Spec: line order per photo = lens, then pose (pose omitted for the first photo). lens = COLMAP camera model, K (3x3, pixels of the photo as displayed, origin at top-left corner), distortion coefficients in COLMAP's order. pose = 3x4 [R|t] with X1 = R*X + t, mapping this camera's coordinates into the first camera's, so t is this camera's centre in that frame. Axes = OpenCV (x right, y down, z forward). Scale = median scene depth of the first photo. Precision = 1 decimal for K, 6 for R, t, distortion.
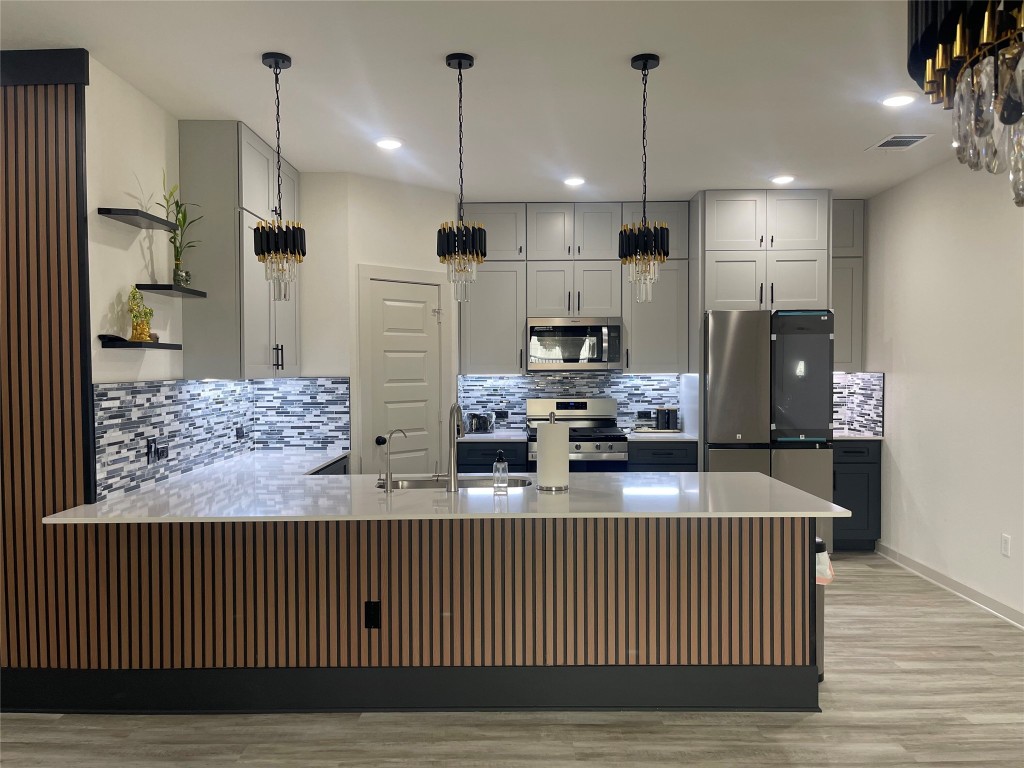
lens RADIAL K [[774.2, 0, 513.7], [0, 774.2, 376.8], [0, 0, 1]] dist [0.031994, -0.039889]
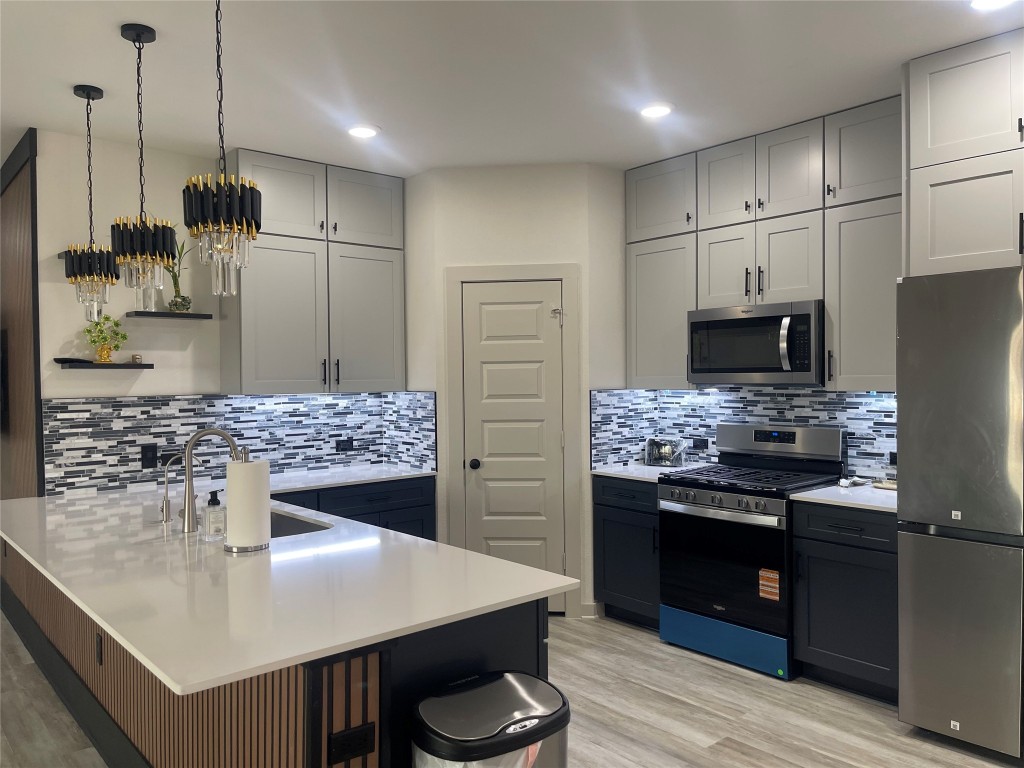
lens RADIAL K [[774.2, 0, 511.3], [0, 774.2, 387.6], [0, 0, 1]] dist [0.031994, -0.039889]
pose [[0.649890, 0.010174, -0.759960, 0.536770], [-0.002468, 0.999933, 0.011276, -0.015076], [0.760025, -0.005452, 0.649871, 0.474804]]
